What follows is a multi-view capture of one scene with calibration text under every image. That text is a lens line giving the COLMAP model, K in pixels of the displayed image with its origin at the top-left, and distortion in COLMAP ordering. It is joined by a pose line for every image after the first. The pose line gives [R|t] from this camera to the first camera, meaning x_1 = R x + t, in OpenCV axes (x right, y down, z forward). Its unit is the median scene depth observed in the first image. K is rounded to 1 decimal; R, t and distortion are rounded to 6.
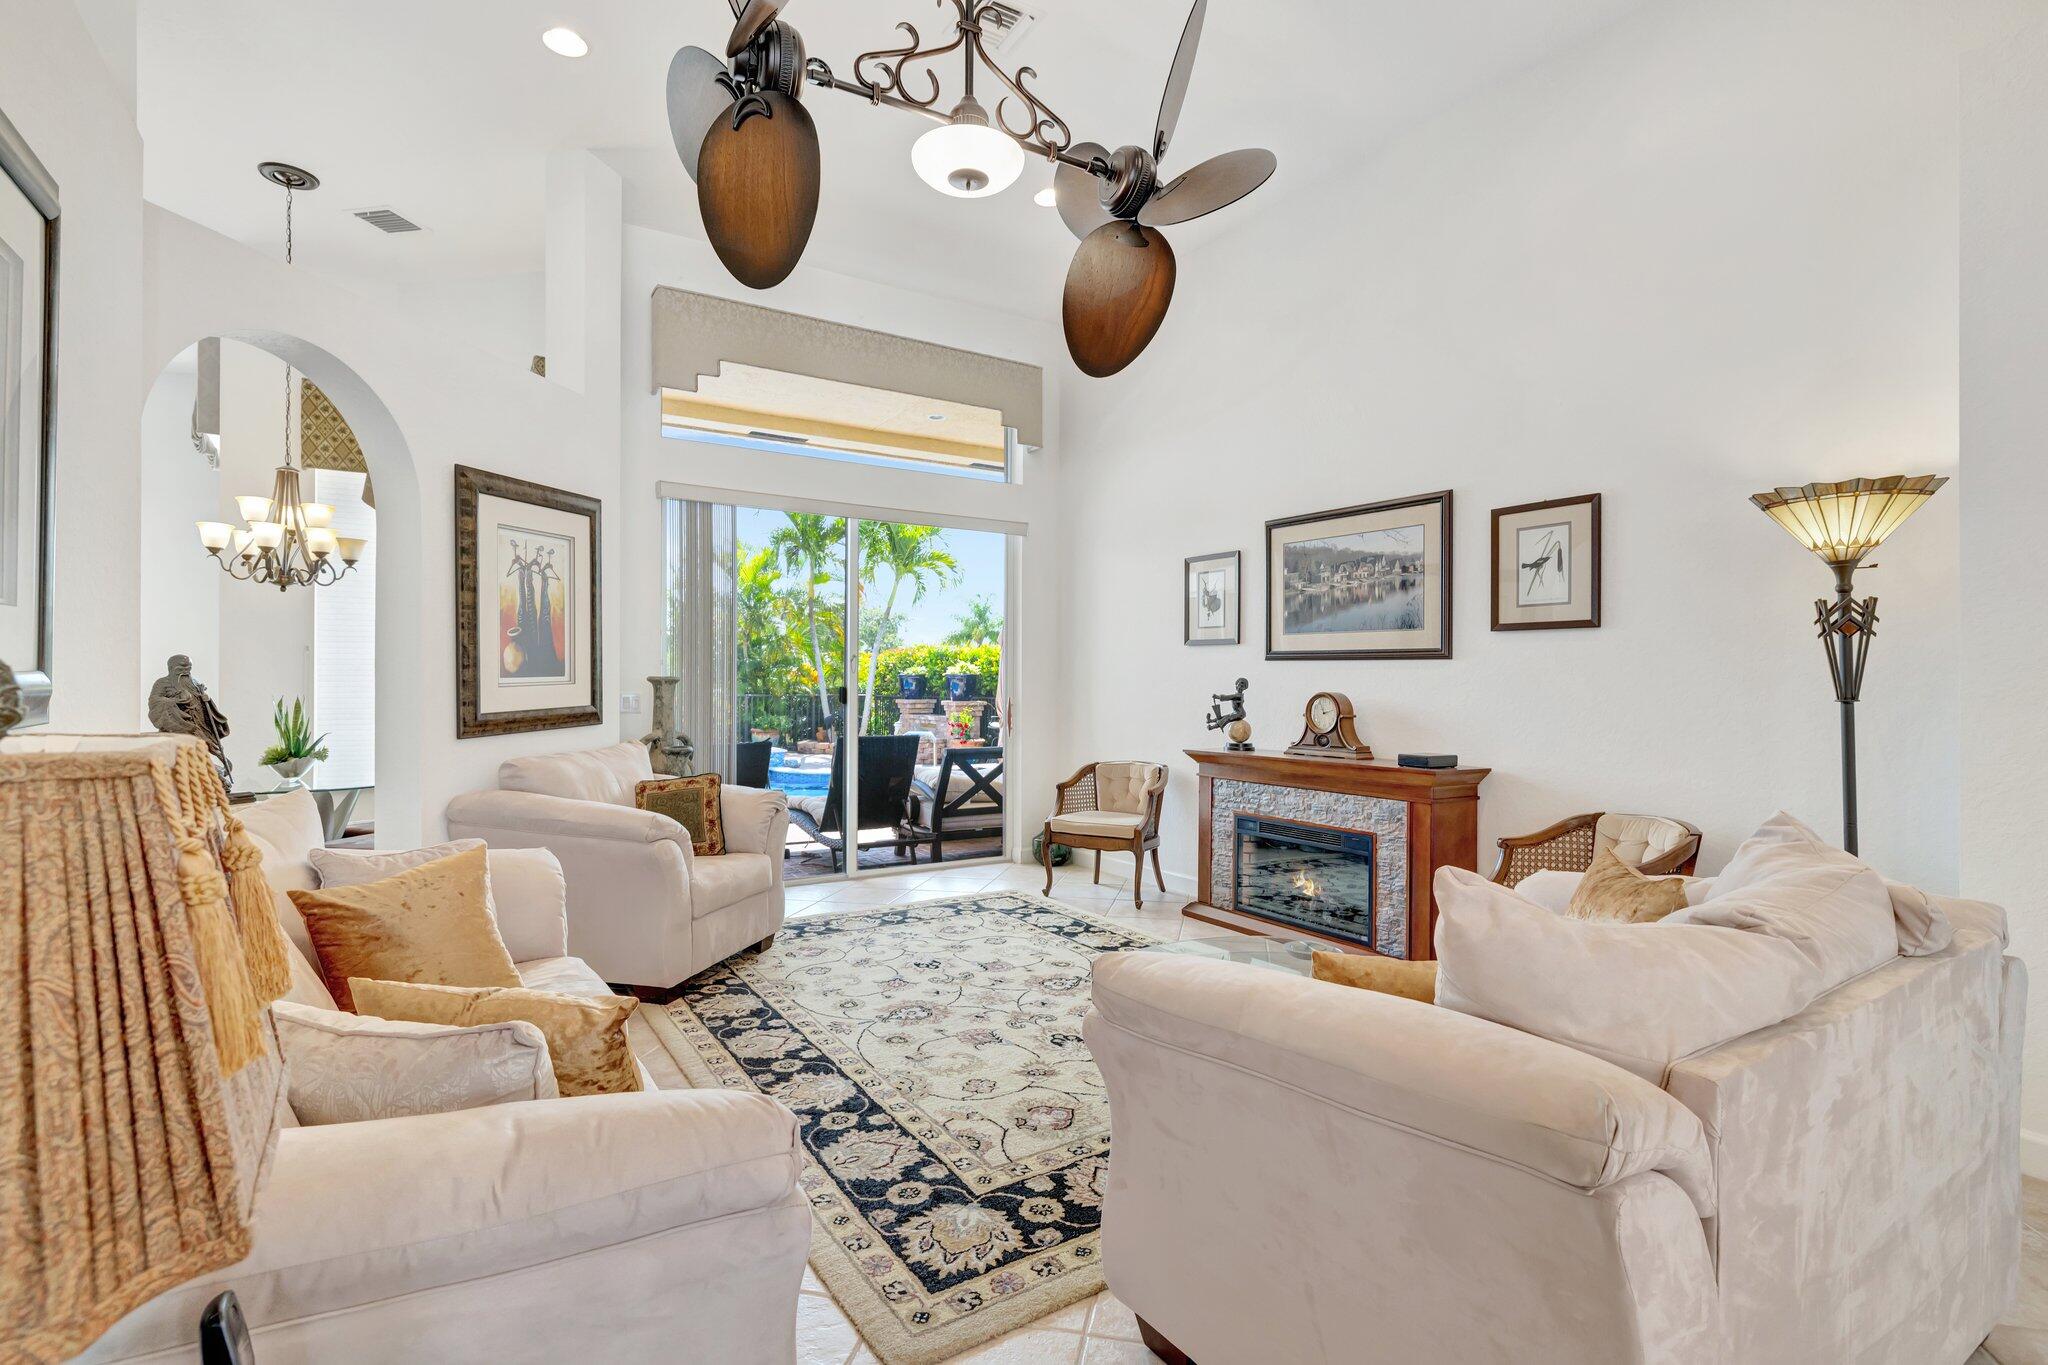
lens RADIAL K [[976.0, 0, 1030.8], [0, 976.0, 678.8], [0, 0, 1]] dist [-0.000491, -0.001630]
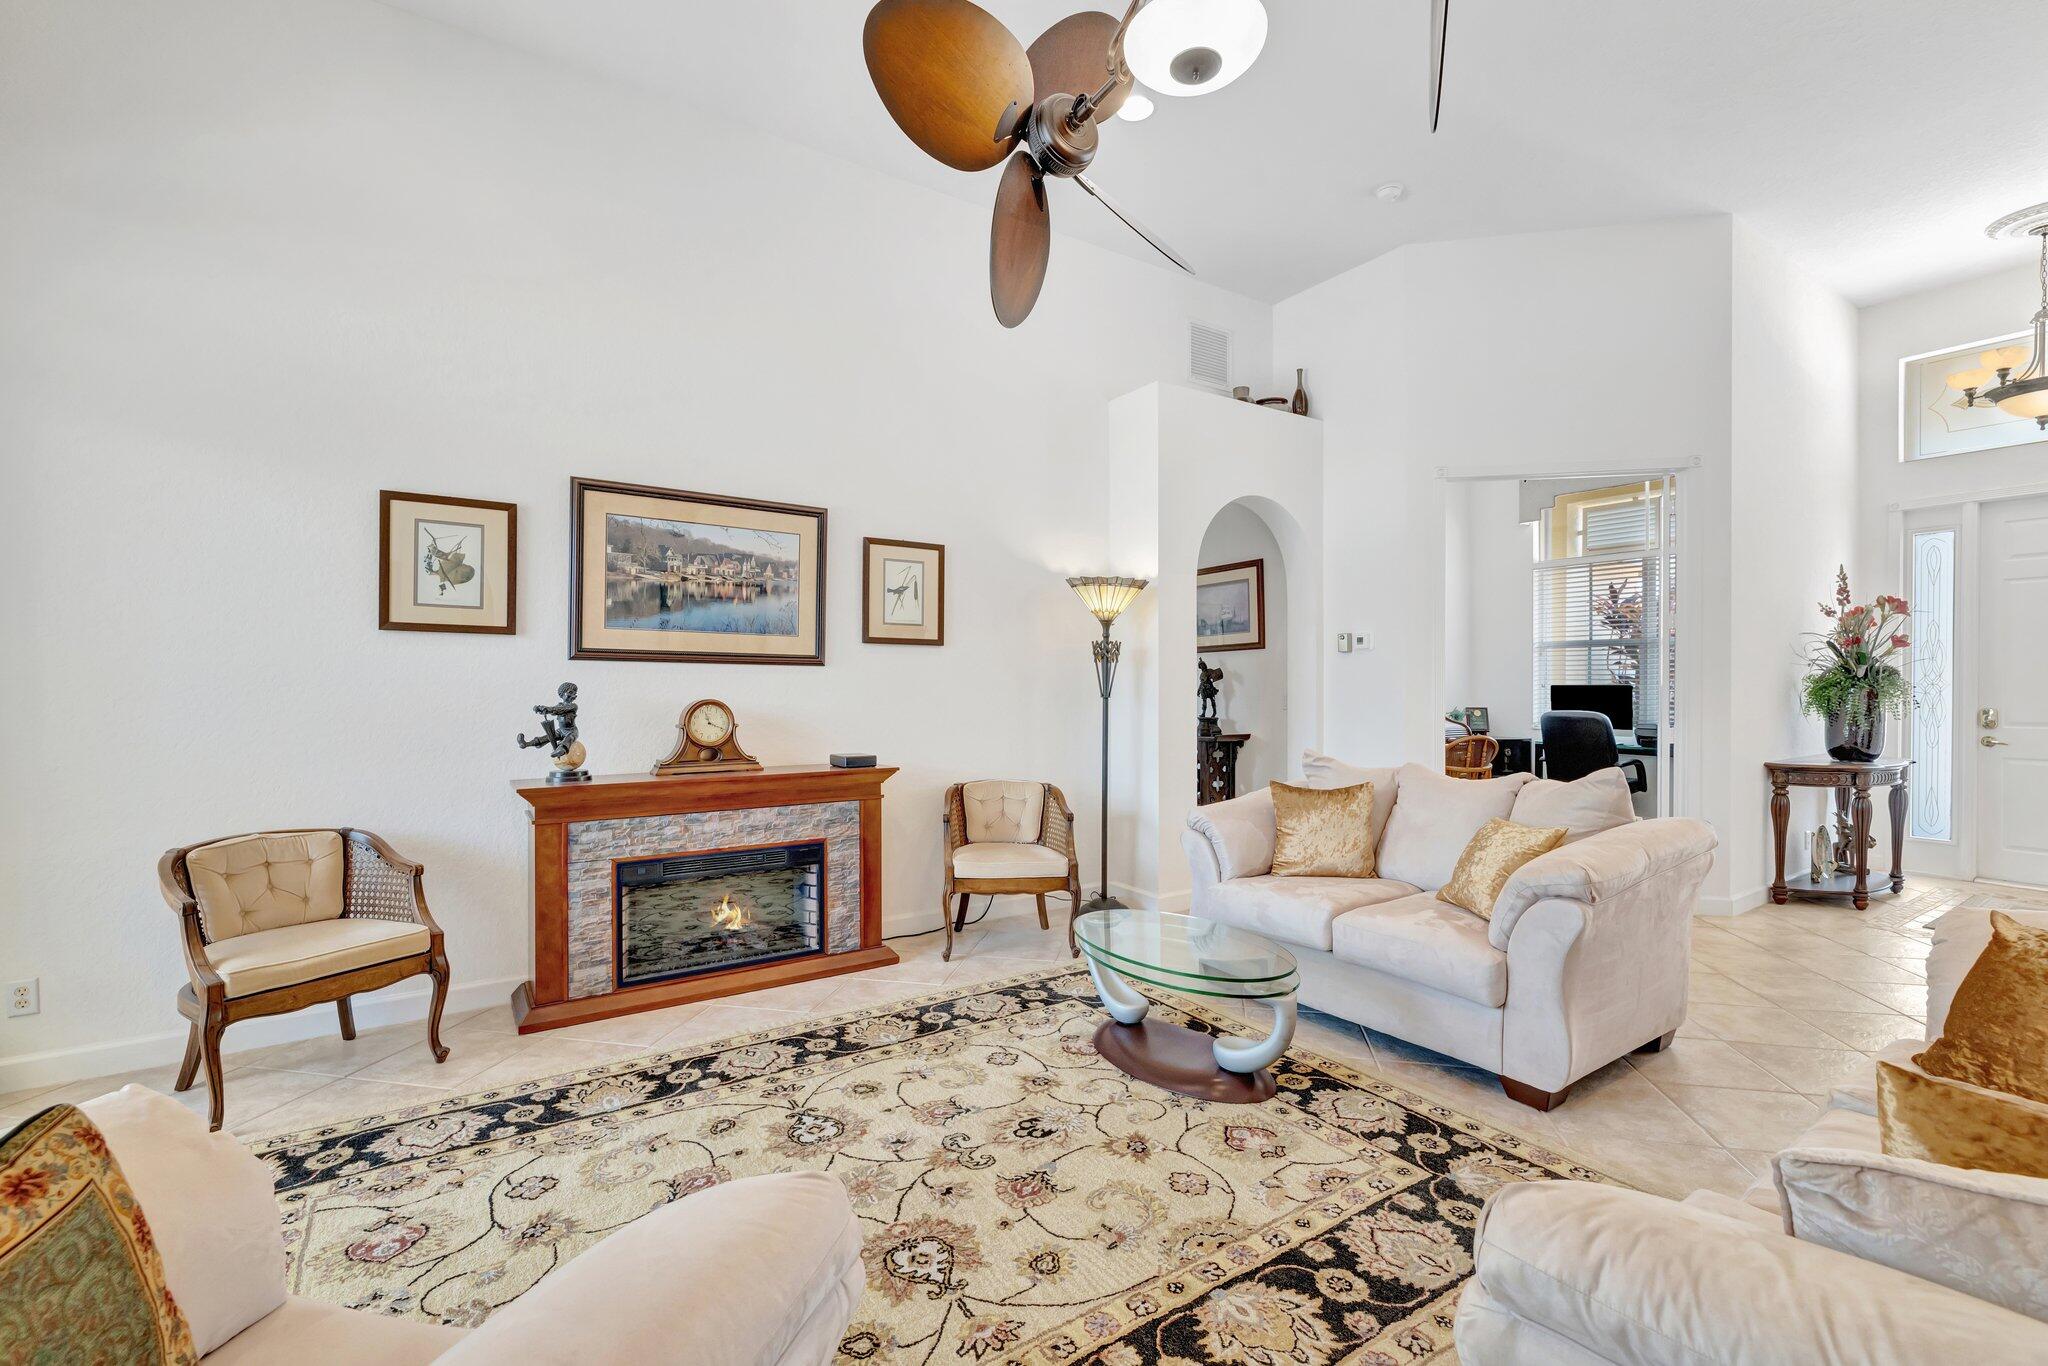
lens RADIAL K [[882.9, 0, 1018.1], [0, 882.9, 688.5], [0, 0, 1]] dist [-0.005653, 0.002097]
pose [[-0.017376, -0.007602, 0.999820, -0.556826], [-0.003327, 0.999966, 0.007545, -0.003342], [-0.999843, -0.003195, -0.017401, 0.816702]]
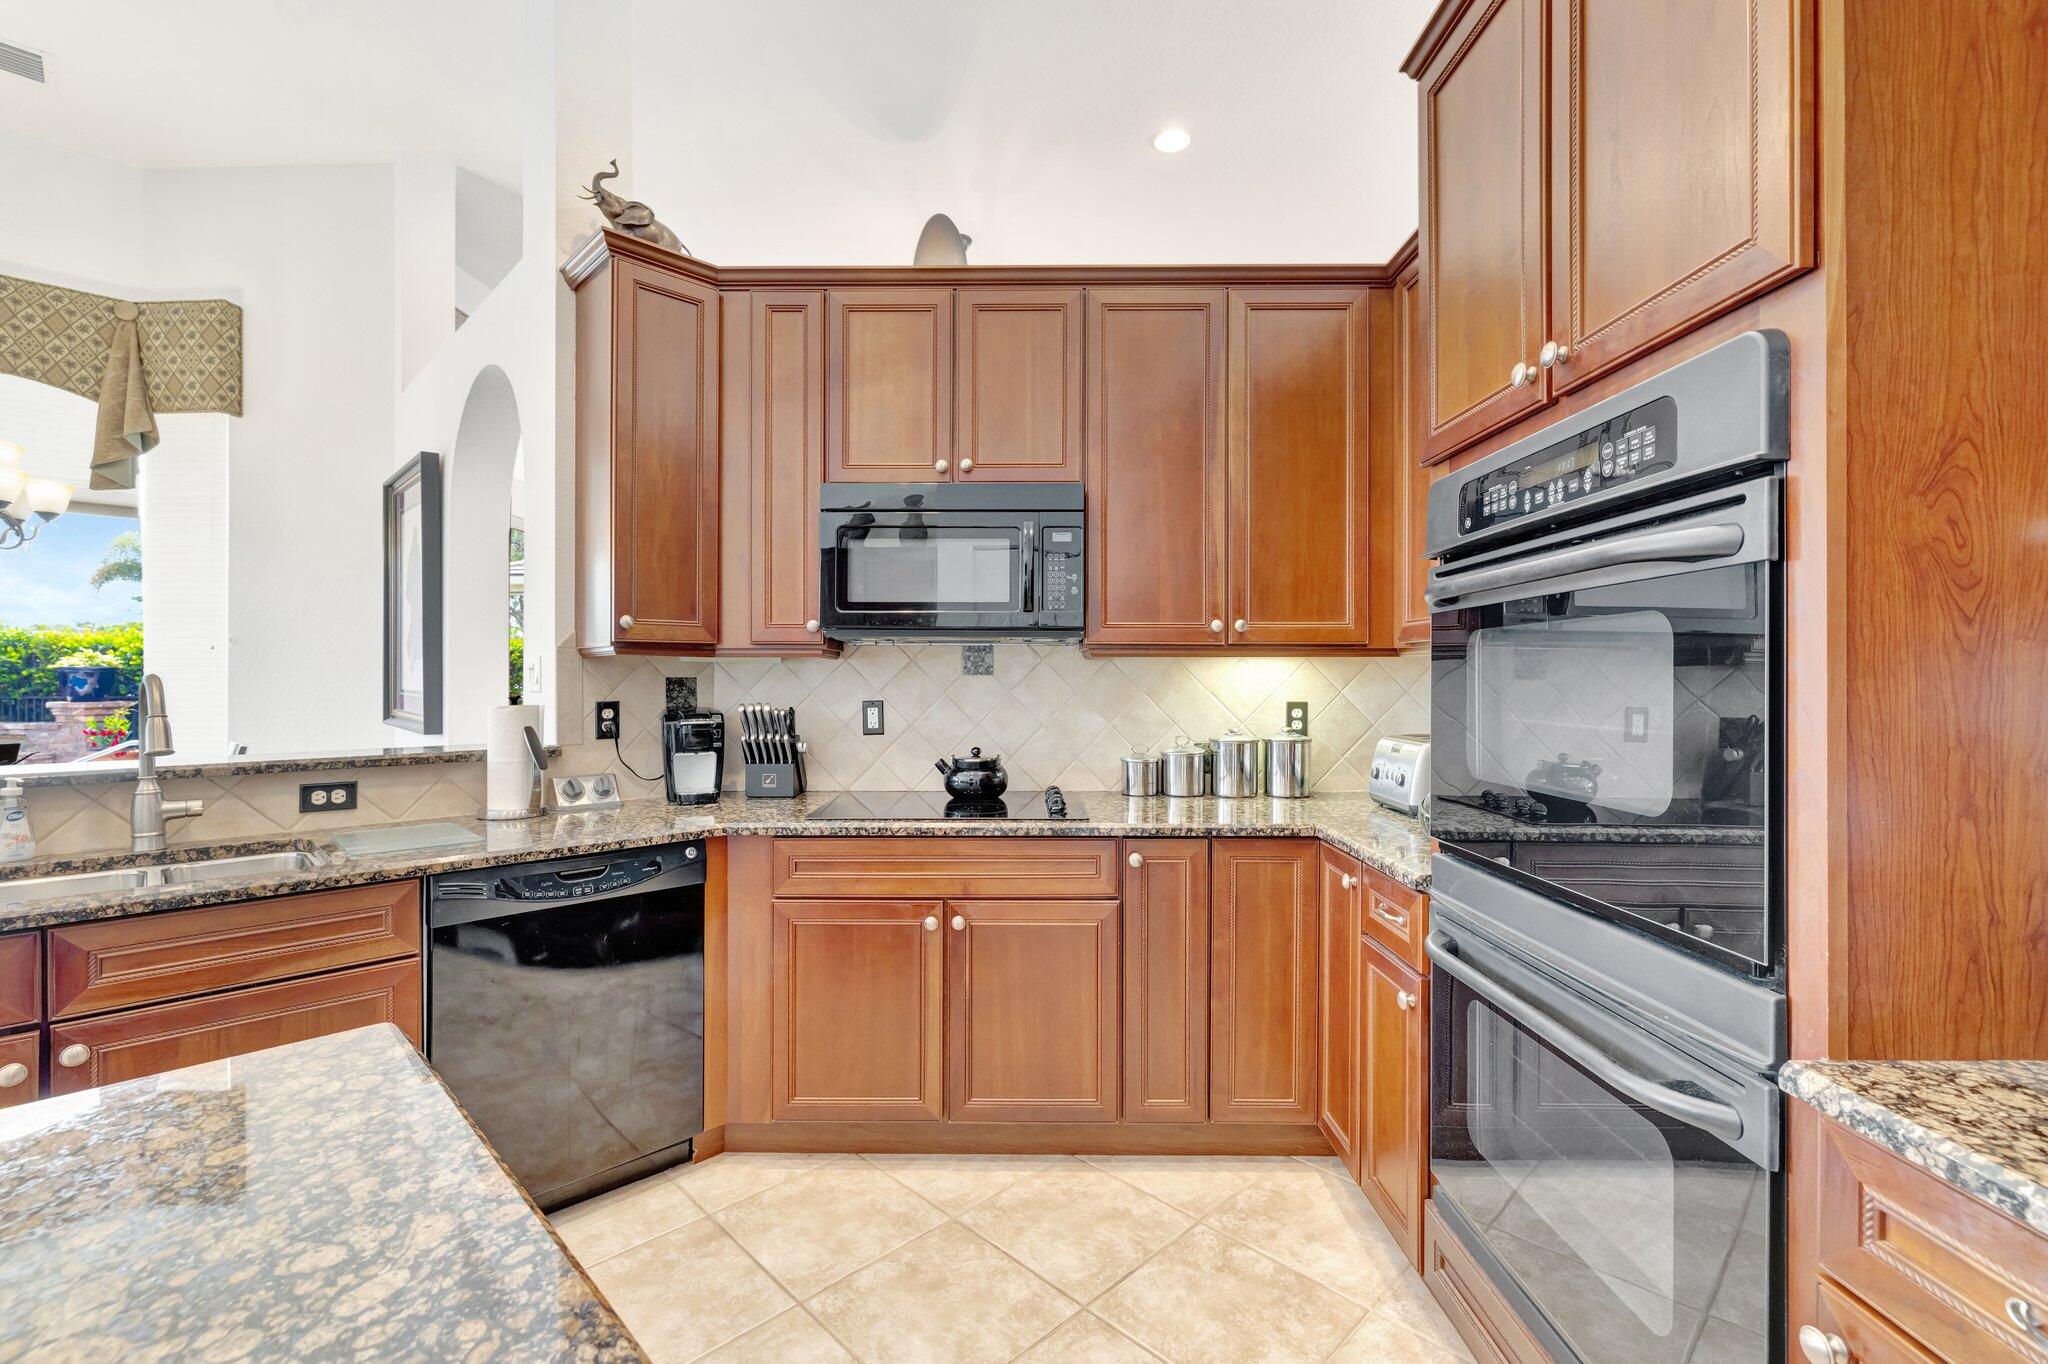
lens RADIAL K [[882.9, 0, 1014.2], [0, 882.9, 676.3], [0, 0, 1]] dist [-0.005653, 0.002097]
pose [[0.541212, 0.000322, 0.840886, -1.007954], [-0.004268, 0.999988, 0.002365, -0.009021], [-0.840875, -0.004869, 0.541207, -0.000119]]
